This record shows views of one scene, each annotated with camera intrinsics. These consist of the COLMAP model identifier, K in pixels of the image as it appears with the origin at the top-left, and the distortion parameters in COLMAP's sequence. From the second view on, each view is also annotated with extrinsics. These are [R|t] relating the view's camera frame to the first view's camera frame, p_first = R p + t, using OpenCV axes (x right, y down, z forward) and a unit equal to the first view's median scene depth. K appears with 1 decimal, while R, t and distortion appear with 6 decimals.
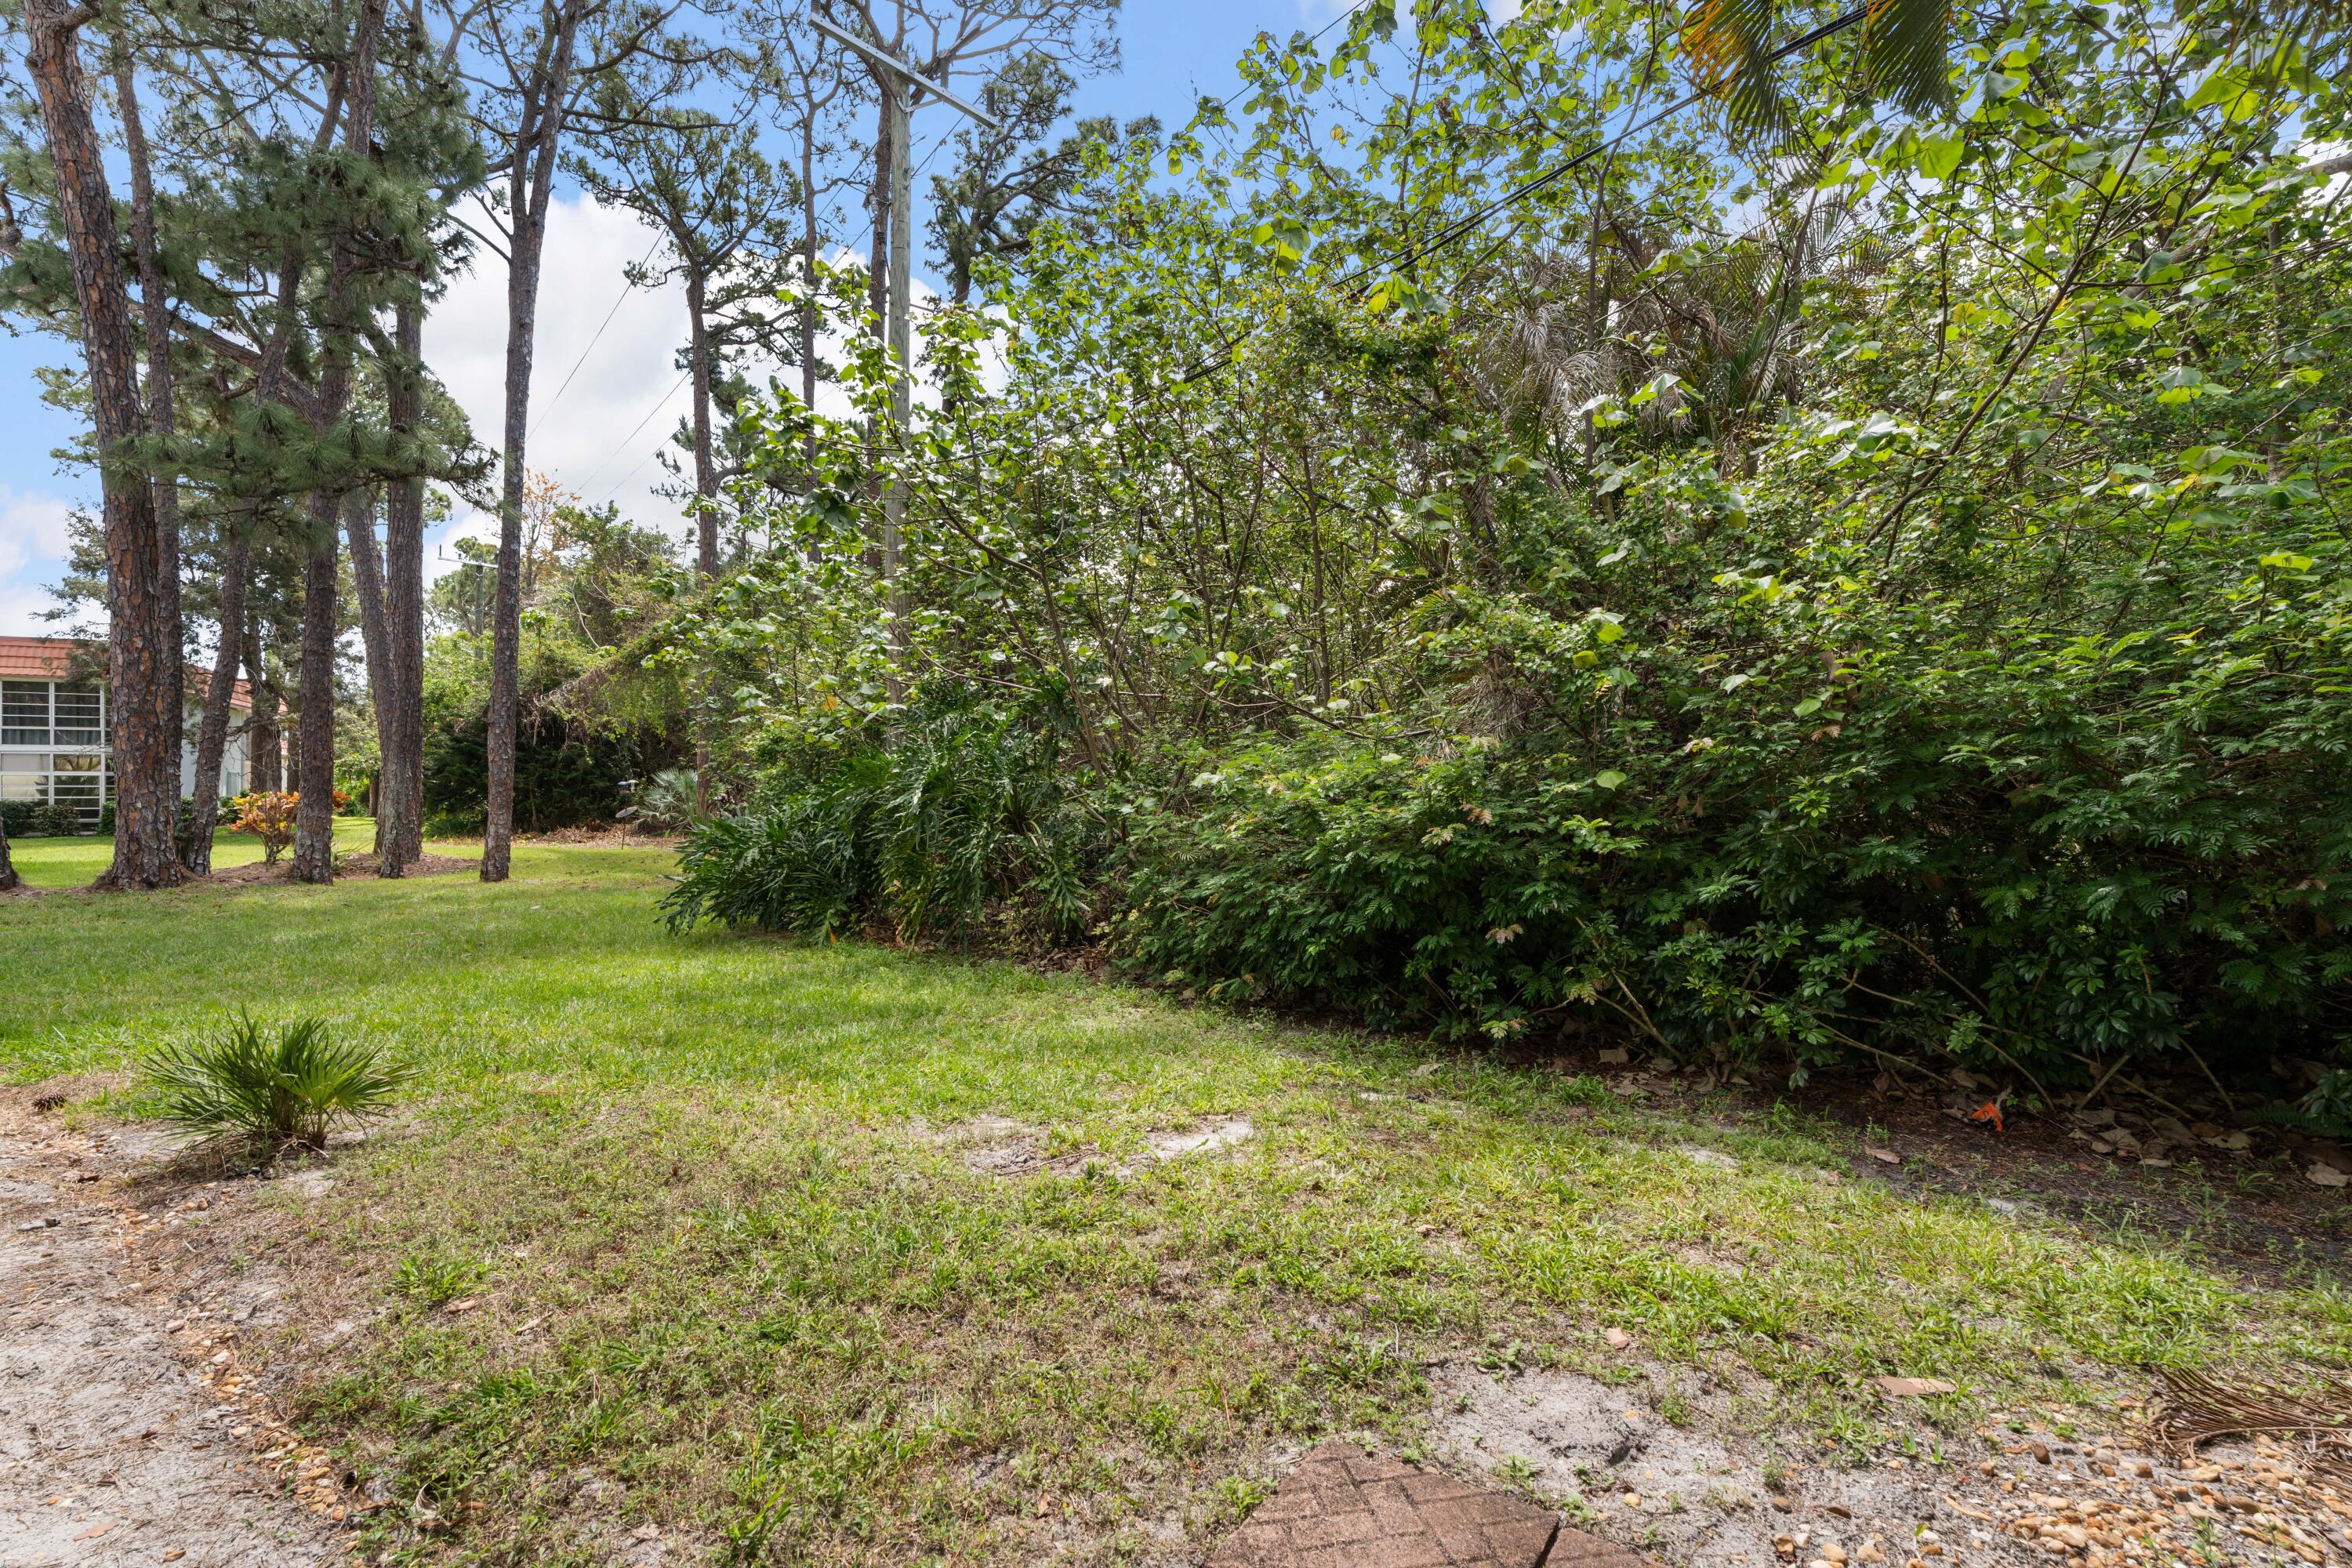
lens RADIAL K [[1020.0, 0, 1178.6], [0, 1020.0, 782.6], [0, 0, 1]] dist [0.000132, 0.000154]
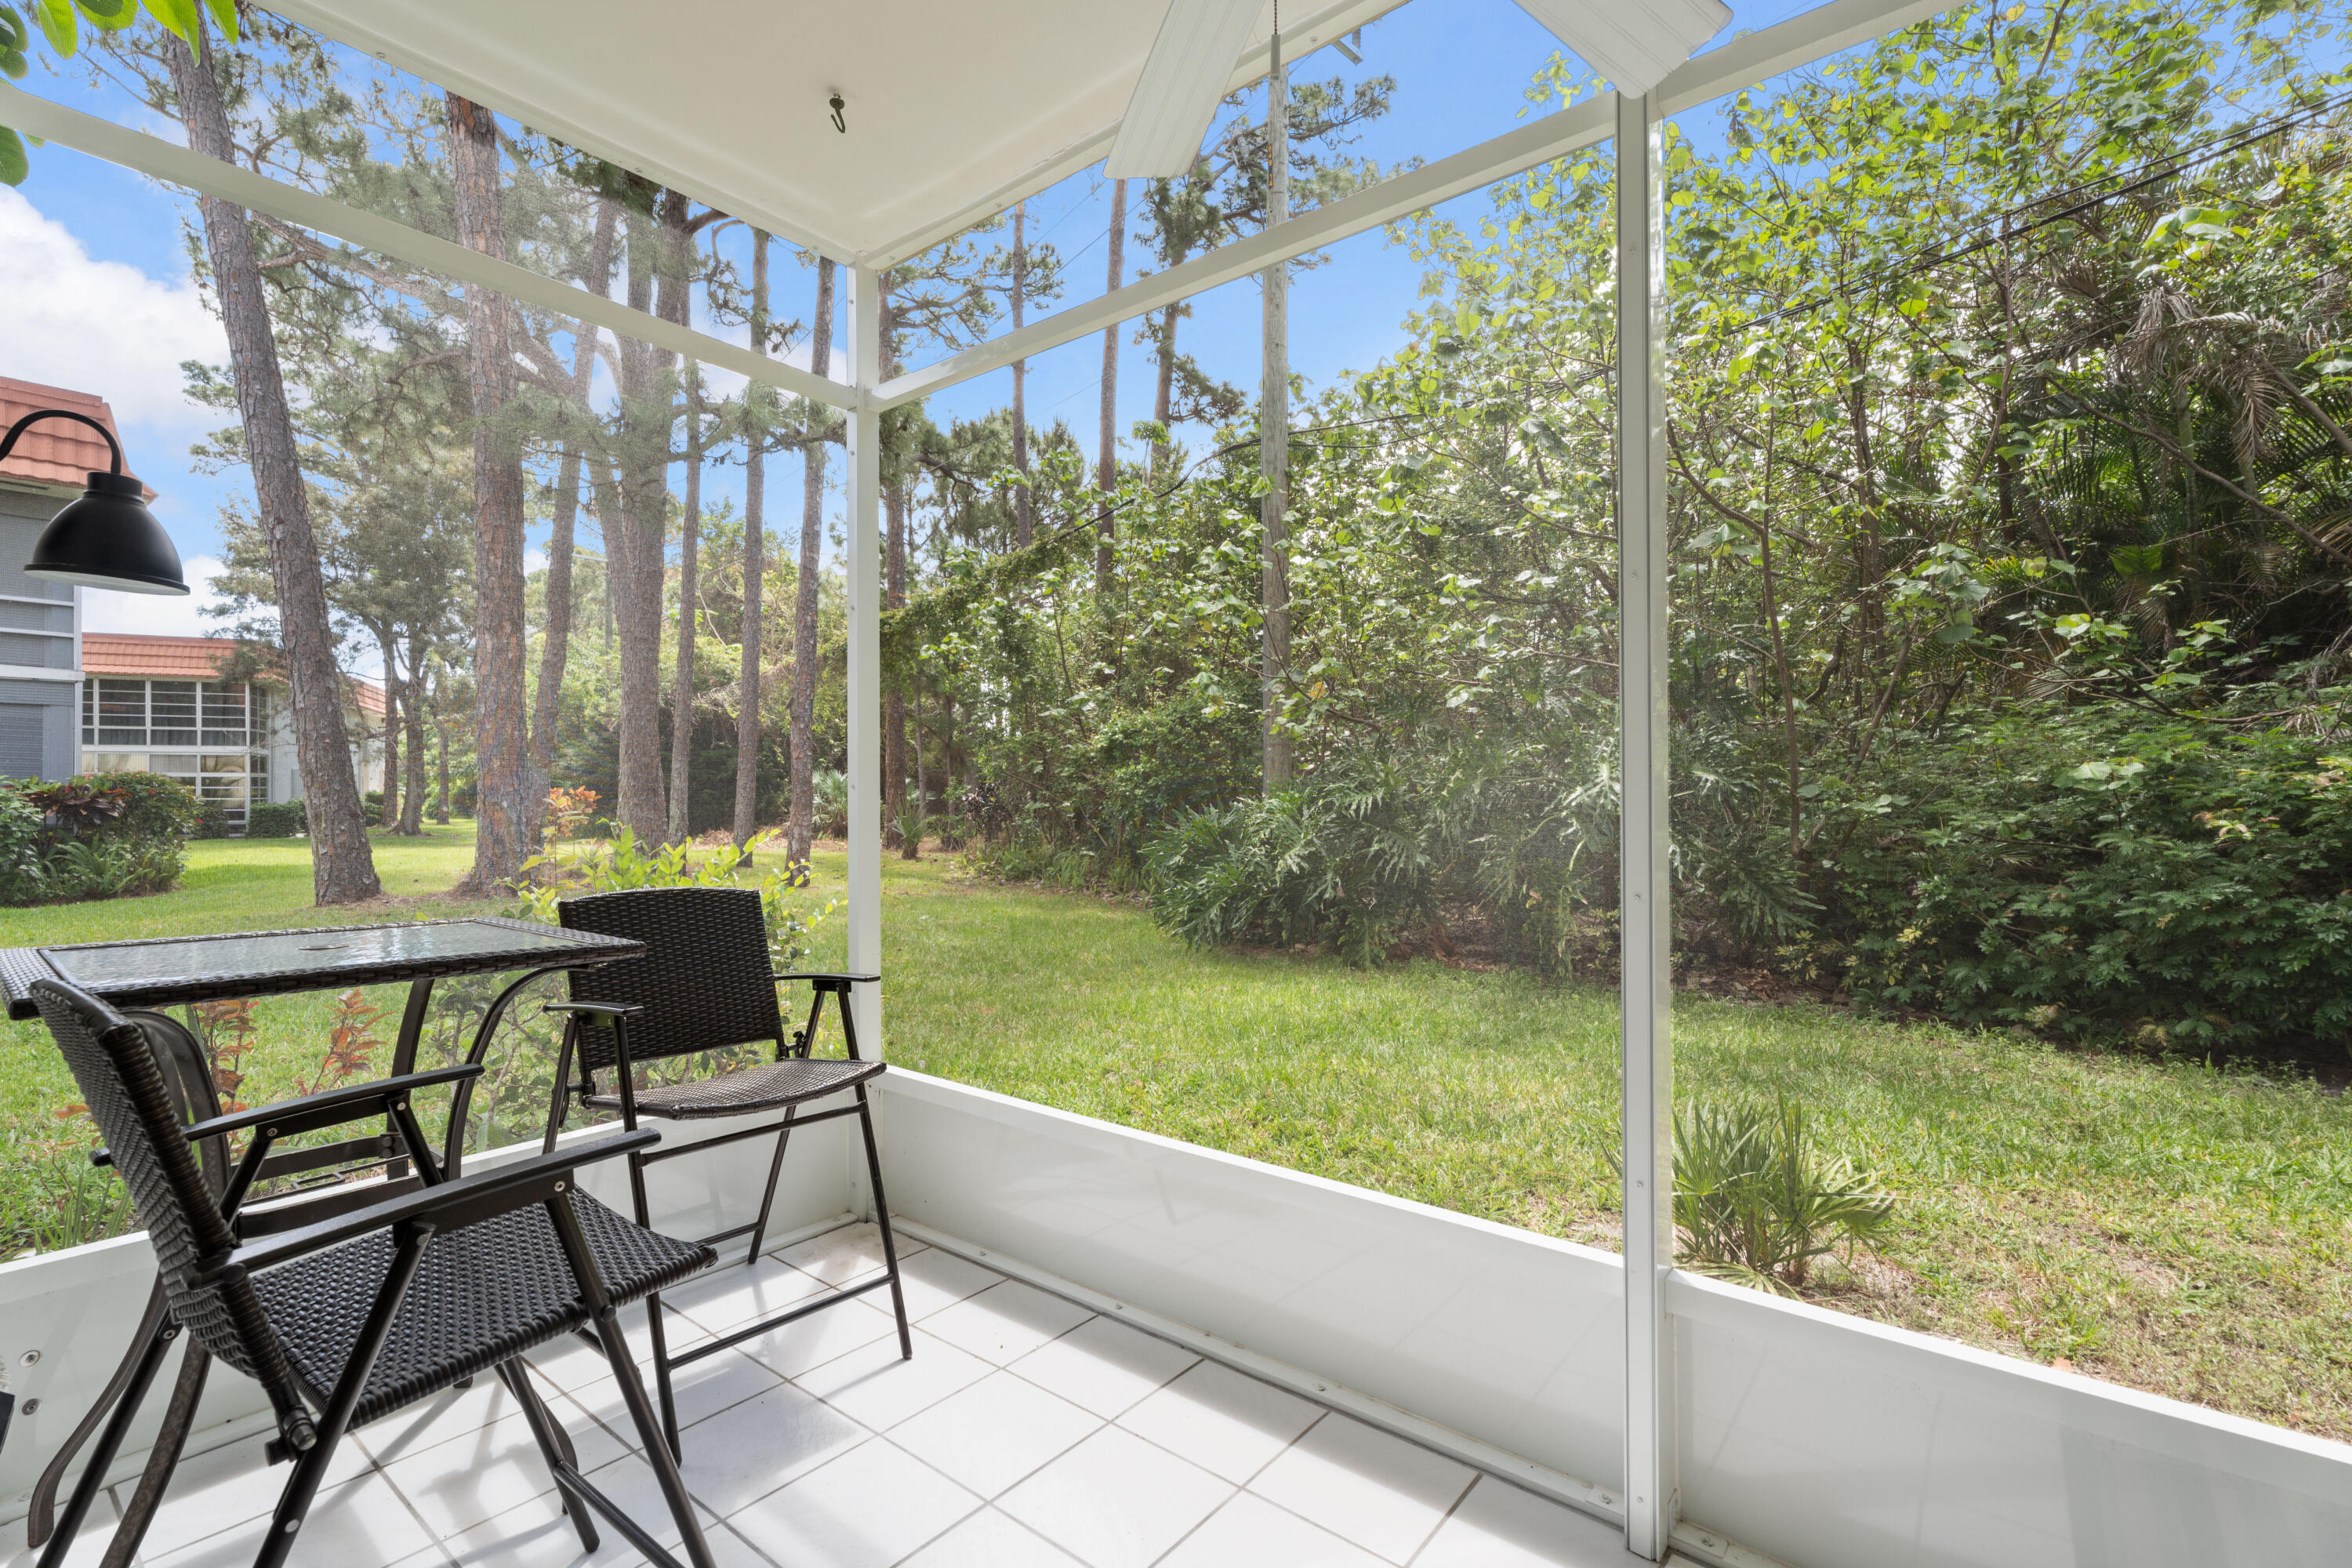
lens RADIAL K [[1020.0, 0, 1165.7], [0, 1020.0, 794.4], [0, 0, 1]] dist [0.000132, 0.000154]
pose [[0.999709, 0.000739, -0.024094, -0.147319], [-0.000540, 0.999966, 0.008276, 0.001644], [0.024099, -0.008261, 0.999675, 0.035932]]
